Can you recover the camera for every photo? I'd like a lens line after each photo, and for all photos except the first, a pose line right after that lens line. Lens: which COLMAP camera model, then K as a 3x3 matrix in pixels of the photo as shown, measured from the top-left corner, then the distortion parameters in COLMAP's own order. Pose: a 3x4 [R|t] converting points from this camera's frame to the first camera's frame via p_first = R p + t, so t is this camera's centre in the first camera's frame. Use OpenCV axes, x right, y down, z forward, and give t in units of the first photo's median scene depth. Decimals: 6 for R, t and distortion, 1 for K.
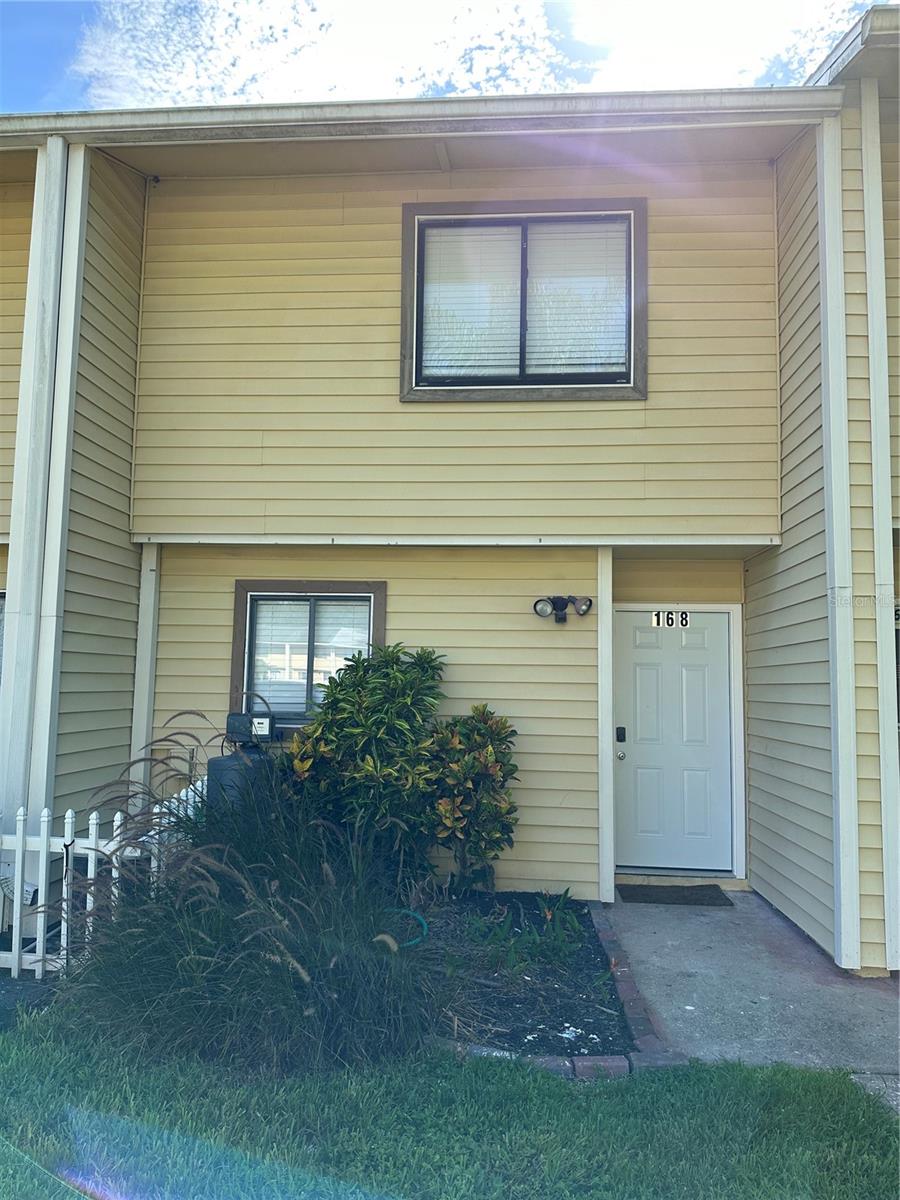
lens RADIAL K [[848.7, 0, 445.9], [0, 848.7, 601.9], [0, 0, 1]] dist [0.015647, -0.018449]
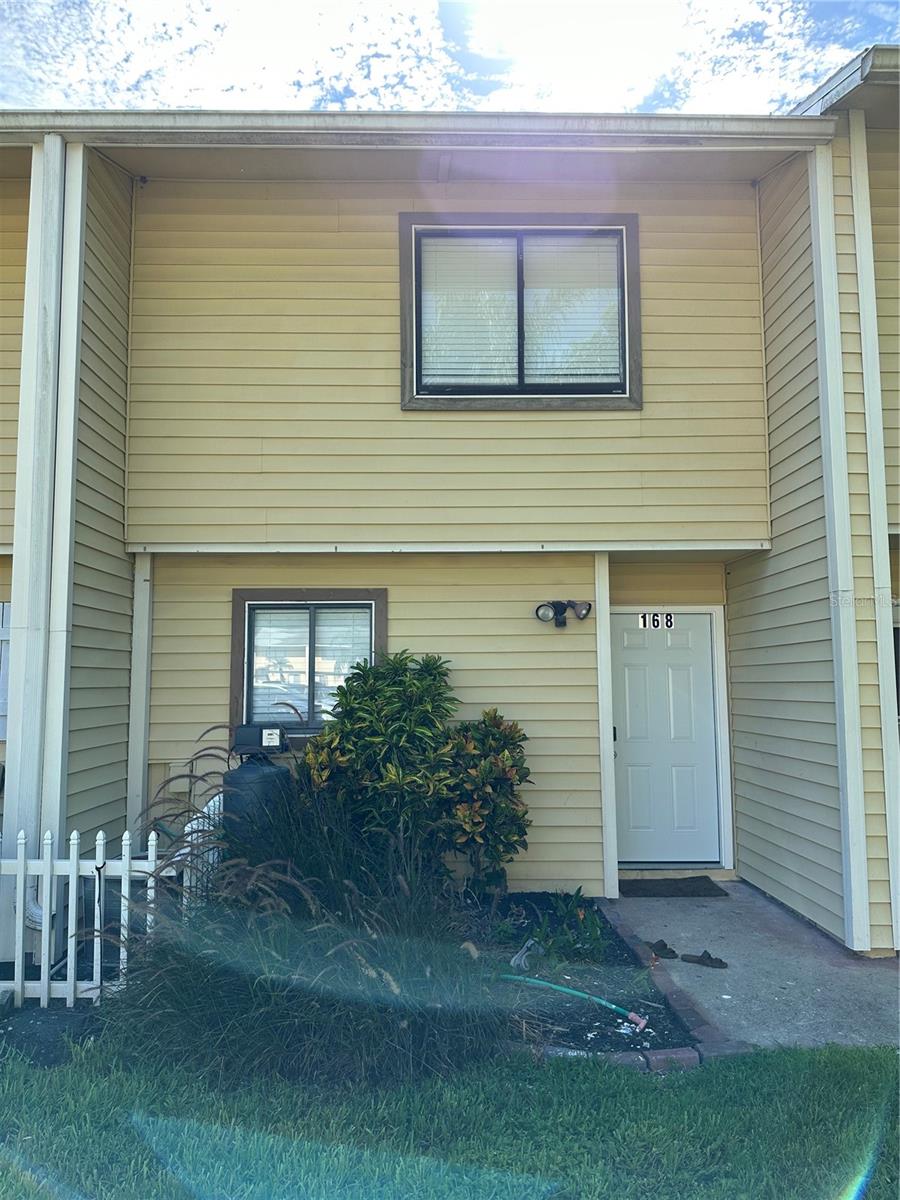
lens RADIAL K [[848.7, 0, 370.7], [0, 848.7, 597.1], [0, 0, 1]] dist [0.015647, -0.018449]
pose [[0.995116, -0.014672, 0.097614, -0.196482], [0.015257, 0.999870, -0.005246, -0.009748], [-0.097525, 0.006709, 0.995210, 0.004575]]
